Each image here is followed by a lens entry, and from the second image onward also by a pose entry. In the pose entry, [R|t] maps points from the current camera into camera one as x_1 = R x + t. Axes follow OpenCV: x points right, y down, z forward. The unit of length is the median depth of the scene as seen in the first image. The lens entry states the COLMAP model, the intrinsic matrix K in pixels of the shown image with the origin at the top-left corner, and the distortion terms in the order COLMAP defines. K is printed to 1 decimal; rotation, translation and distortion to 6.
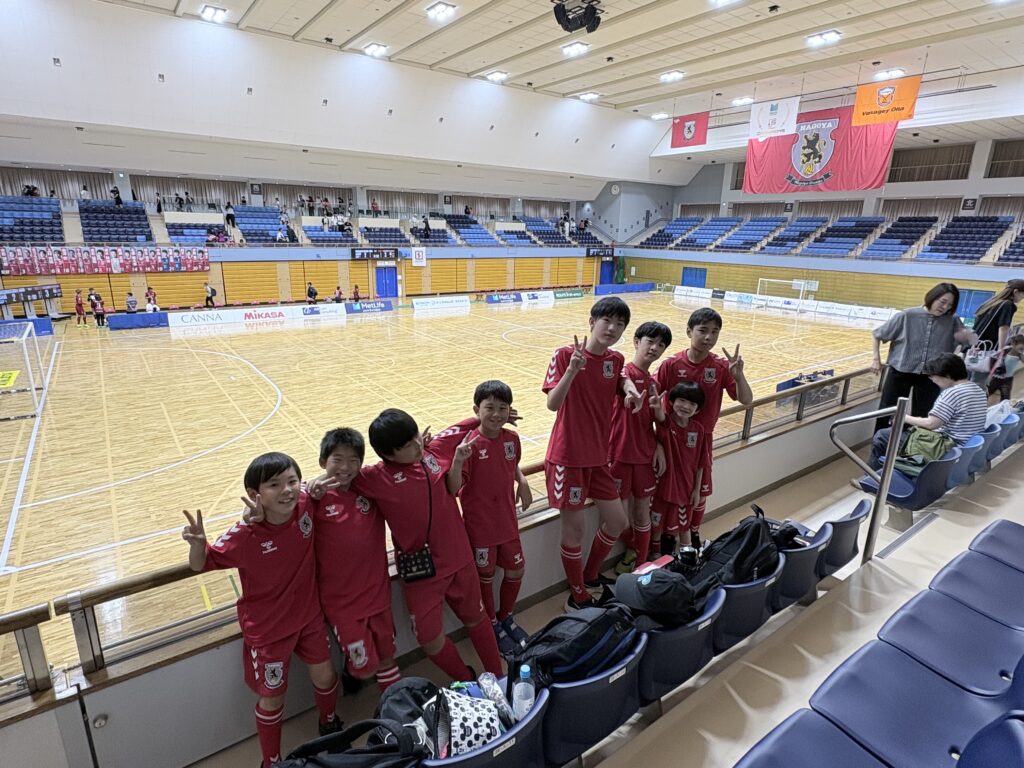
lens RADIAL K [[558.3, 0, 510.8], [0, 558.3, 385.4], [0, 0, 1]] dist [-0.000022, -0.000014]
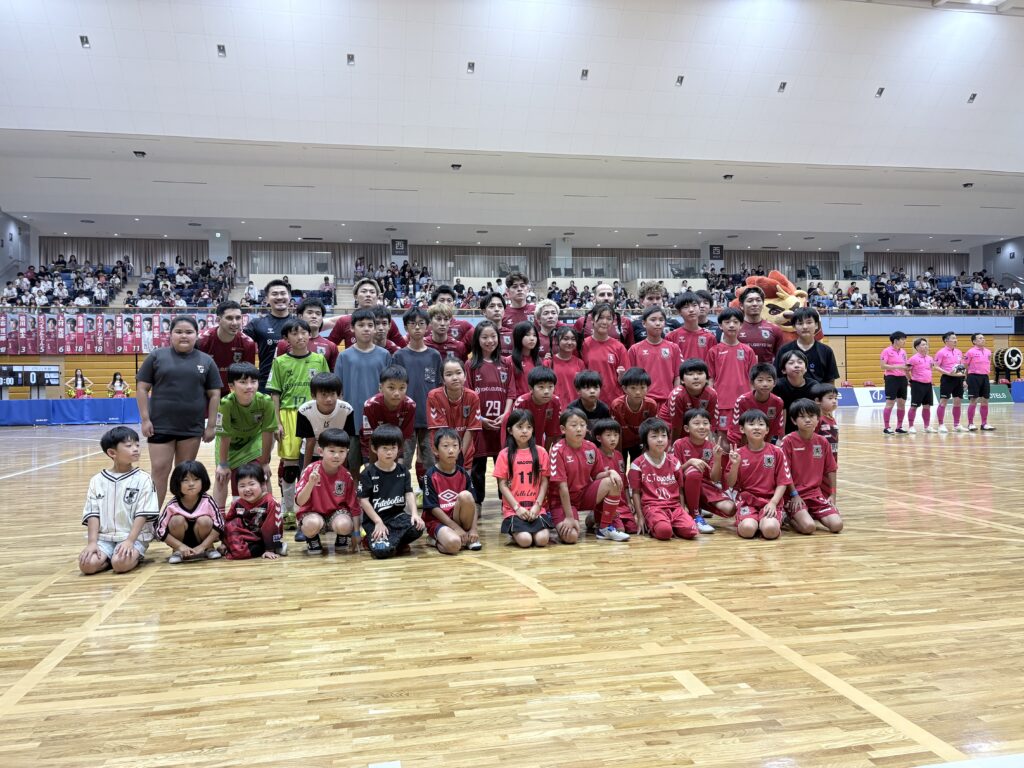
lens RADIAL K [[777.1, 0, 511.9], [0, 777.1, 384.7], [0, 0, 1]] dist [0.025161, -0.000380]
pose [[0.904886, -0.040882, -0.423686, 0.048957], [-0.078217, 0.962457, -0.259920, 0.033138], [0.418405, 0.268337, 0.867717, 0.423583]]
